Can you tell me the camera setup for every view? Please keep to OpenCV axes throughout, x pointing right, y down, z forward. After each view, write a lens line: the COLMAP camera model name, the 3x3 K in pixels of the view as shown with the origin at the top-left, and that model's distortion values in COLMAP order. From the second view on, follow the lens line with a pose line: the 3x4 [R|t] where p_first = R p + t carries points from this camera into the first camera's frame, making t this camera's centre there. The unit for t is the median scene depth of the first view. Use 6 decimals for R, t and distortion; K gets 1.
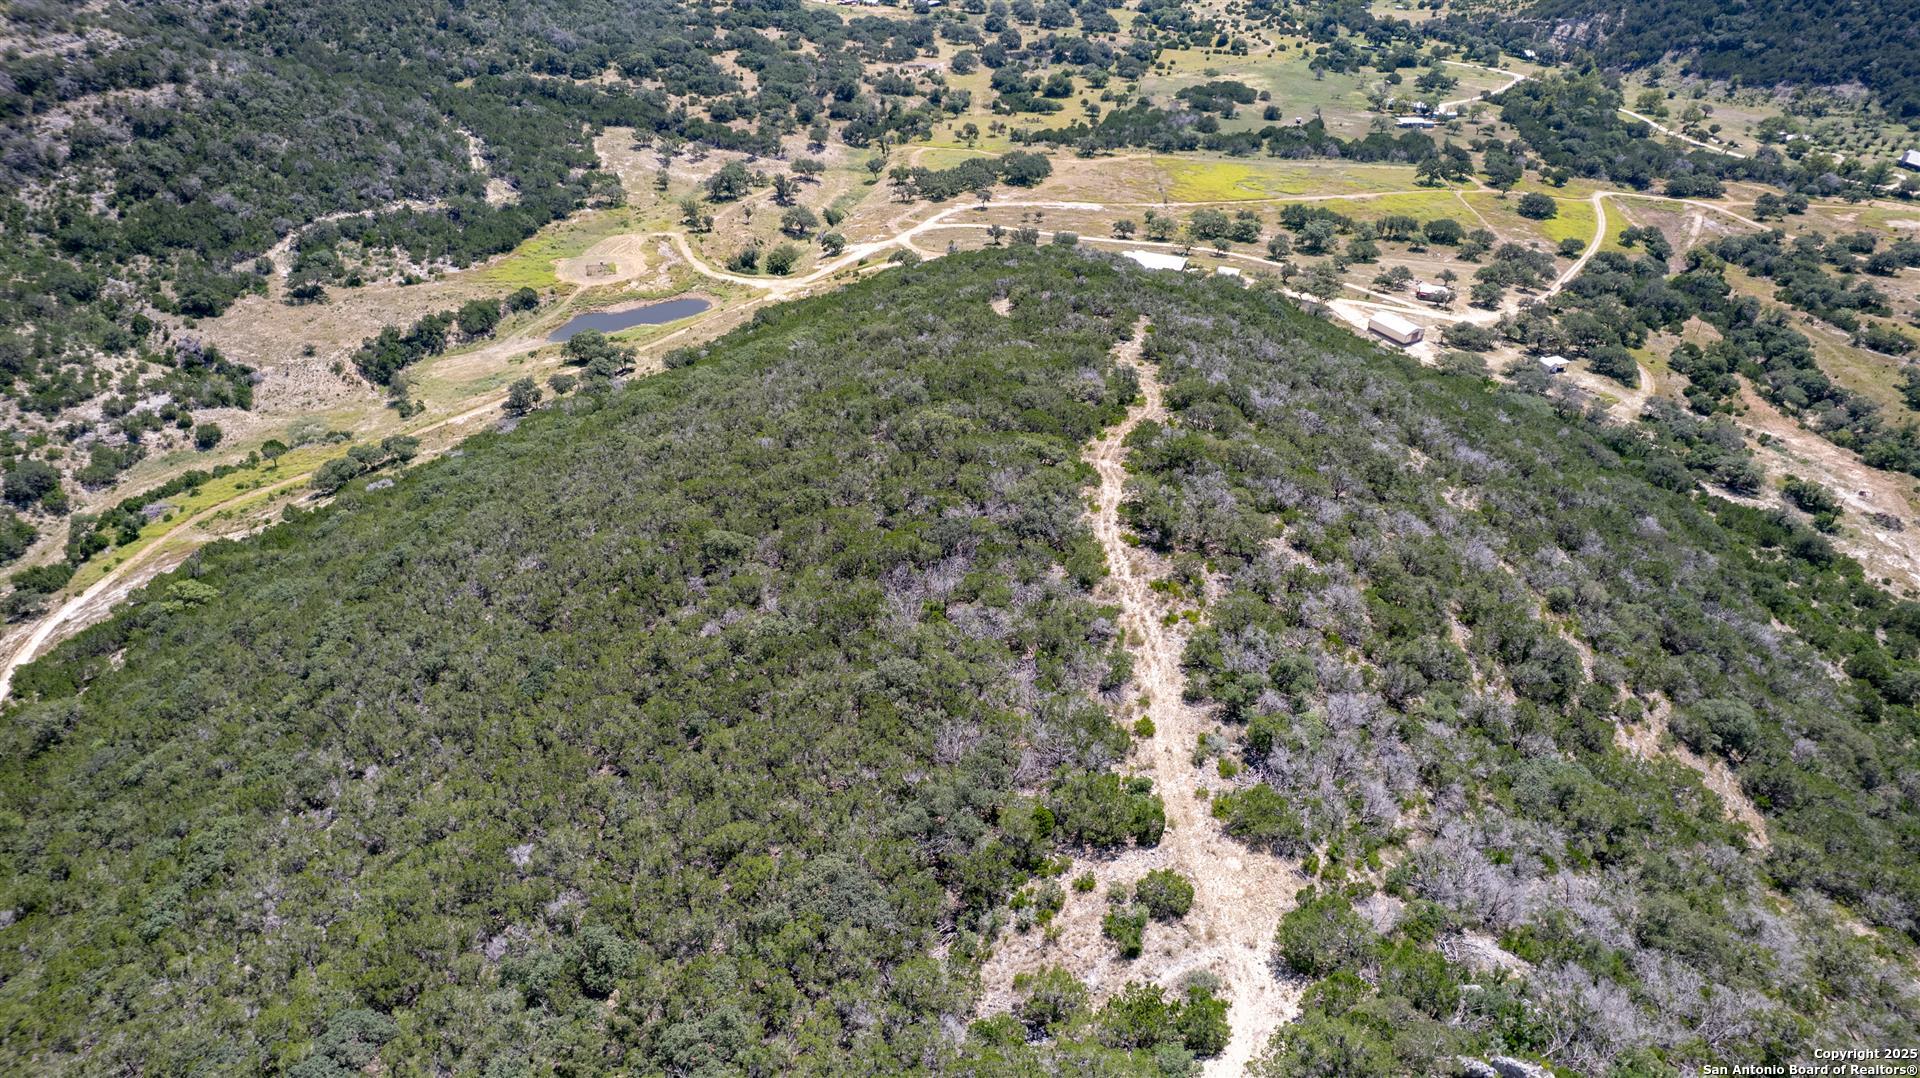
lens RADIAL K [[1236.4, 0, 960.0], [0, 1236.4, 539.0], [0, 0, 1]] dist [-0.087913, 0.087057]
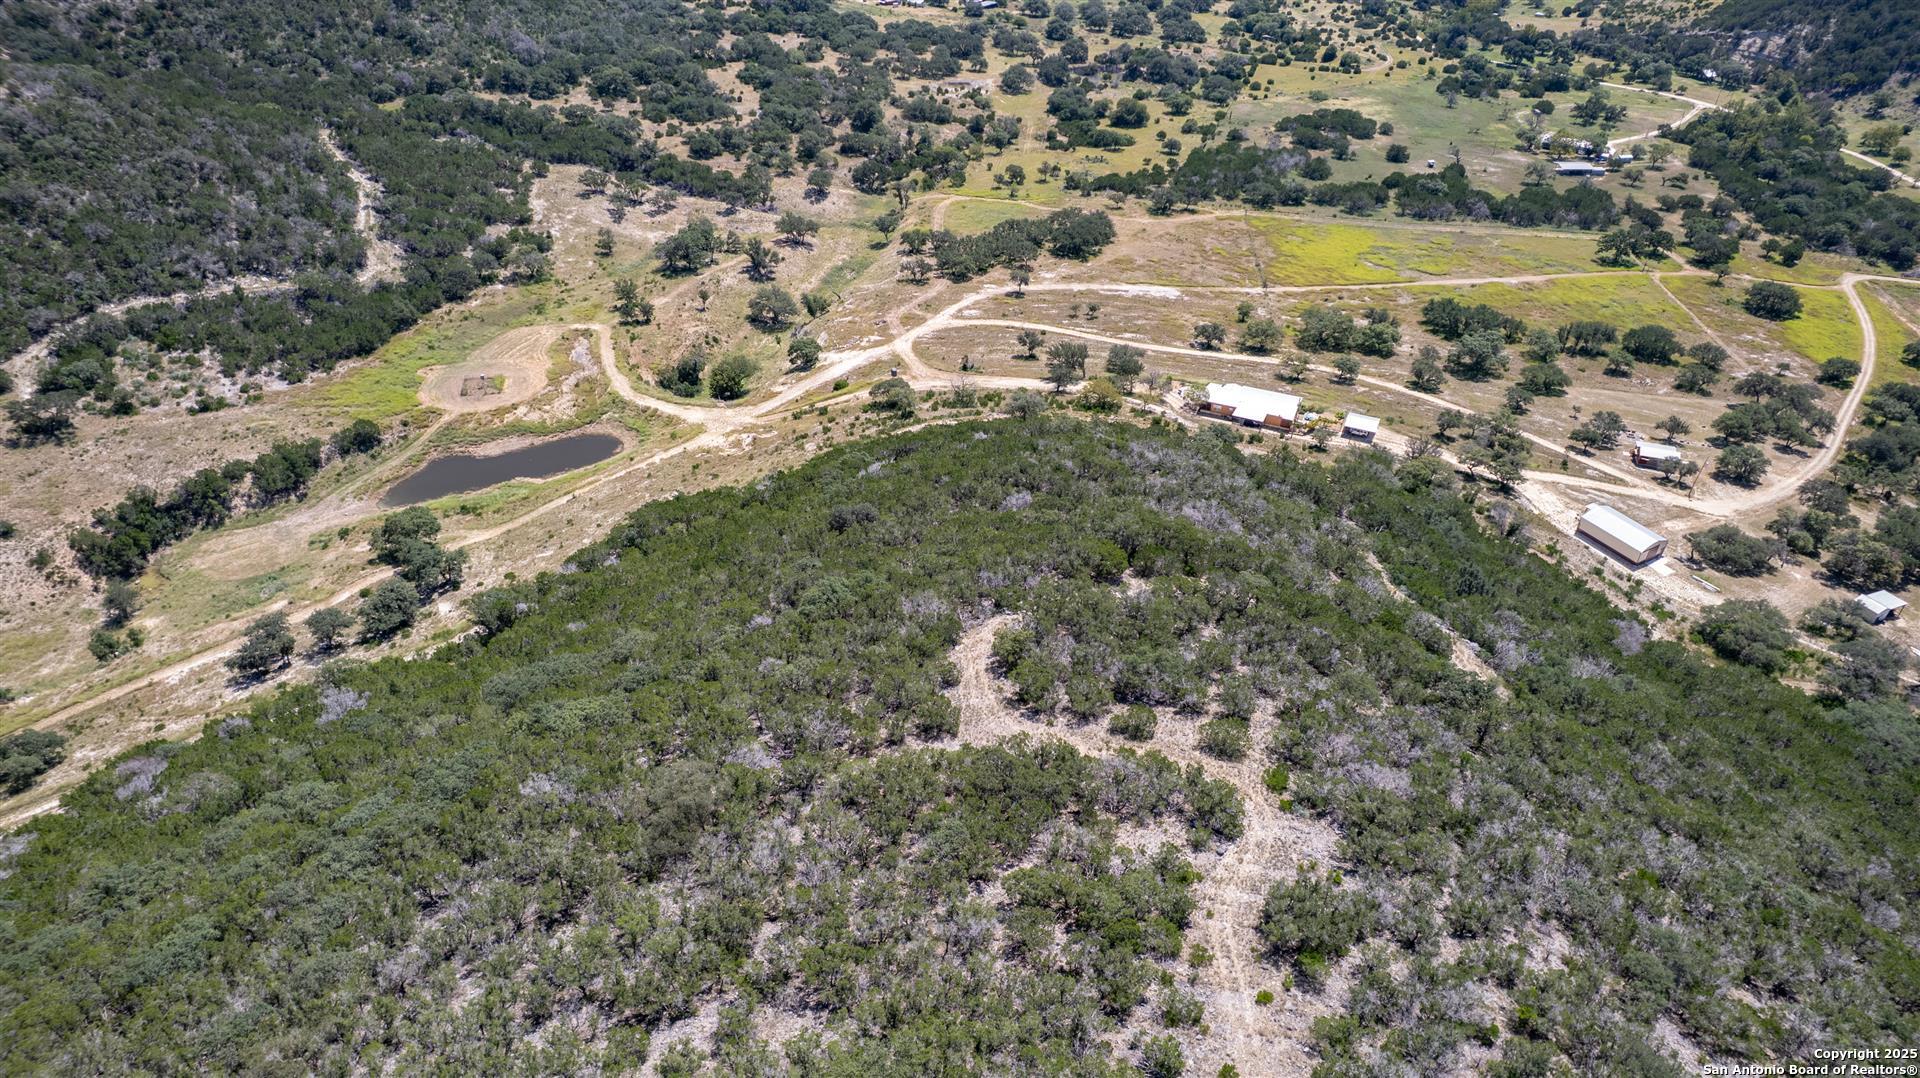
lens RADIAL K [[1236.4, 0, 960.0], [0, 1236.4, 539.0], [0, 0, 1]] dist [-0.087913, 0.087057]
pose [[0.998130, 0.032448, -0.051813, 0.022012], [-0.032065, 0.999452, 0.008200, -0.103492], [0.052051, -0.006523, 0.998623, 0.207059]]
